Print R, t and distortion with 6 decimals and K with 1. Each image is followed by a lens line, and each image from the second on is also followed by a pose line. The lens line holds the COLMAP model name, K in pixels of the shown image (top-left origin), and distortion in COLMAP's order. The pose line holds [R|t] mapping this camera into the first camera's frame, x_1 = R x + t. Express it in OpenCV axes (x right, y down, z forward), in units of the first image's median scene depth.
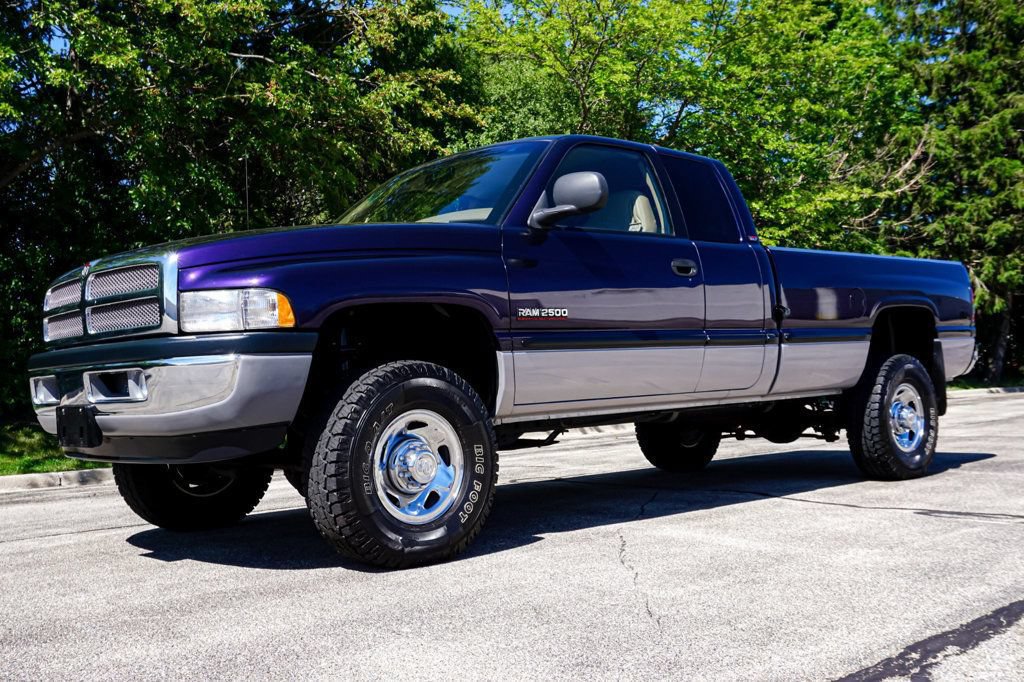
lens RADIAL K [[1032.3, 0, 510.5], [0, 1032.3, 379.4], [0, 0, 1]] dist [-0.013025, 0.014772]
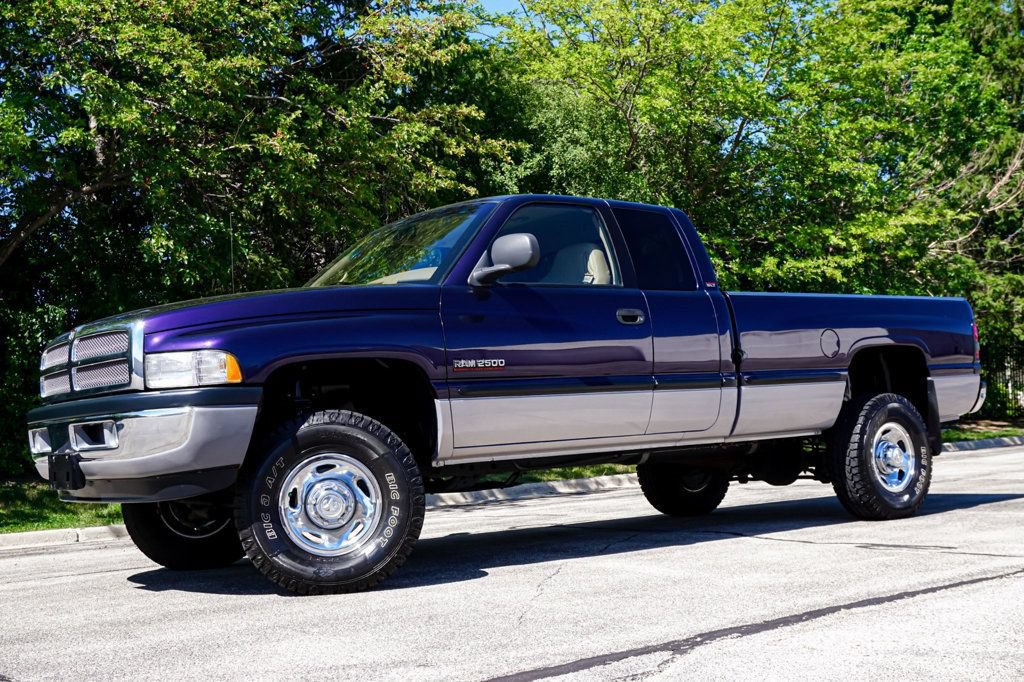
lens RADIAL K [[1190.5, 0, 511.2], [0, 1190.5, 391.2], [0, 0, 1]] dist [-0.010021, -0.029508]
pose [[0.996784, -0.019048, -0.077834, 0.129307], [0.016575, 0.999341, -0.032298, 0.005060], [0.078397, 0.030904, 0.996443, -0.202569]]
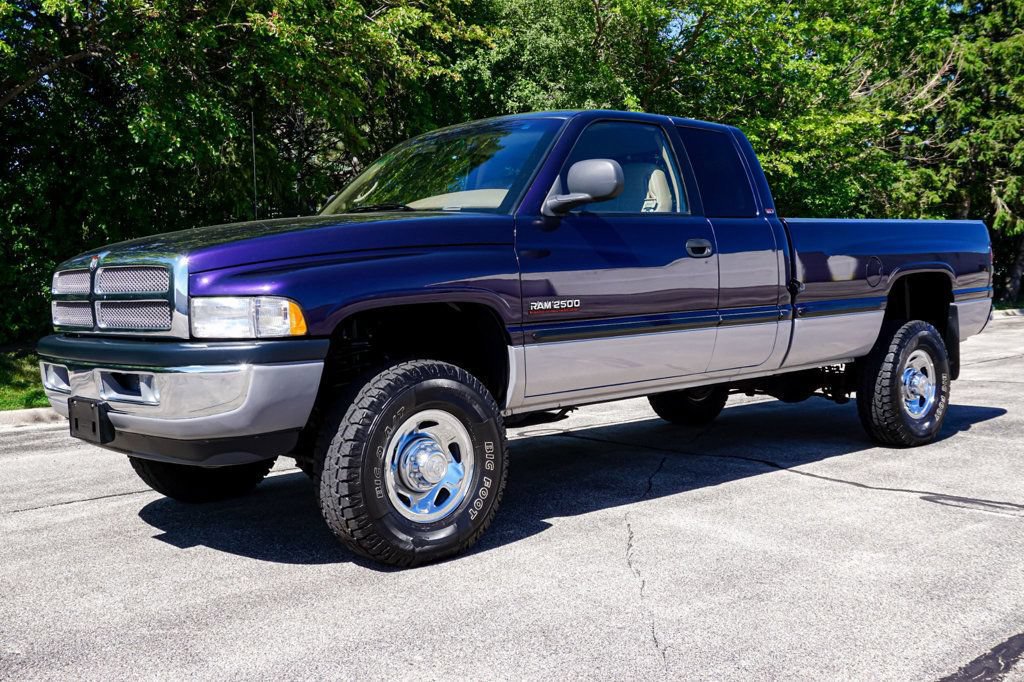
lens RADIAL K [[1044.9, 0, 510.3], [0, 1044.9, 378.3], [0, 0, 1]] dist [-0.007123, 0.030291]
pose [[0.999893, 0.013530, -0.005602, -0.003770], [-0.012944, 0.995487, 0.094008, -0.069891], [0.006848, -0.093925, 0.995556, -0.005383]]
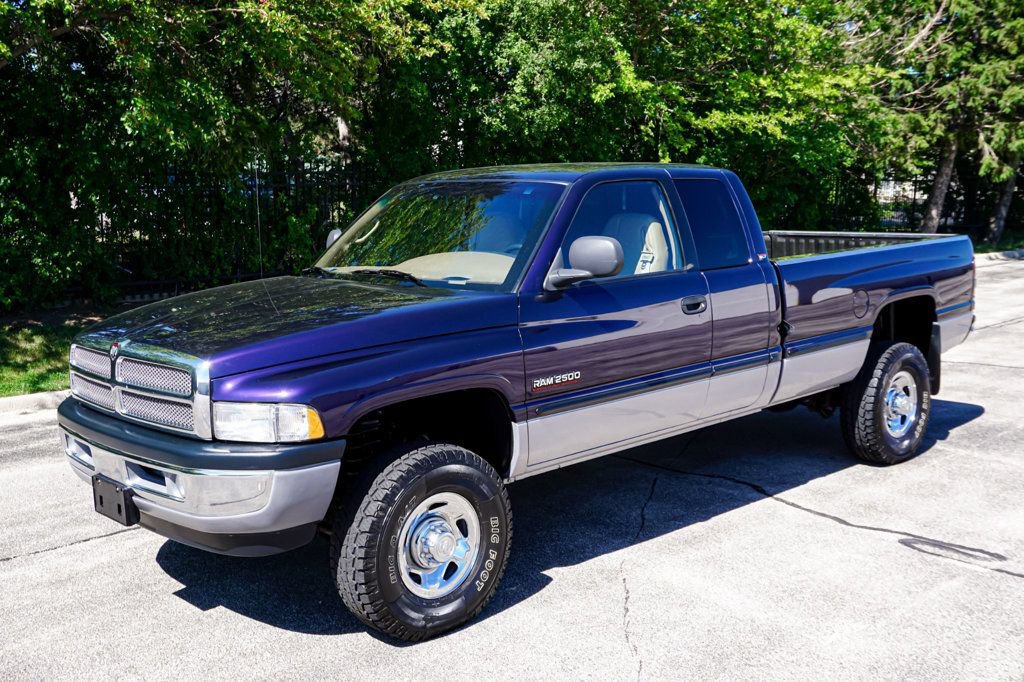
lens RADIAL K [[1044.9, 0, 510.3], [0, 1044.9, 378.3], [0, 0, 1]] dist [-0.007123, 0.030291]
pose [[0.999830, 0.014361, 0.011545, -0.021449], [-0.016148, 0.984674, 0.173658, -0.195953], [-0.008874, -0.173815, 0.984738, -0.025049]]
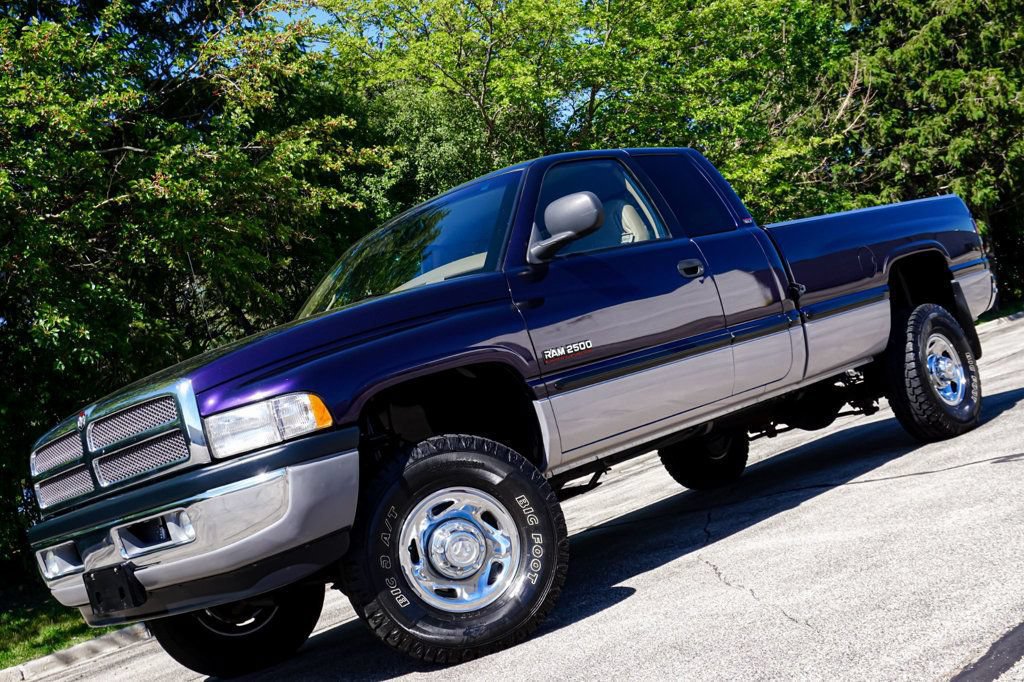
lens RADIAL K [[1197.9, 0, 514.6], [0, 1197.9, 384.4], [0, 0, 1]] dist [0.002007, -0.003292]
pose [[0.969682, -0.236285, 0.062337, -0.072071], [0.238678, 0.970498, -0.034145, -0.006726], [-0.052430, 0.047989, 0.997471, -0.061683]]
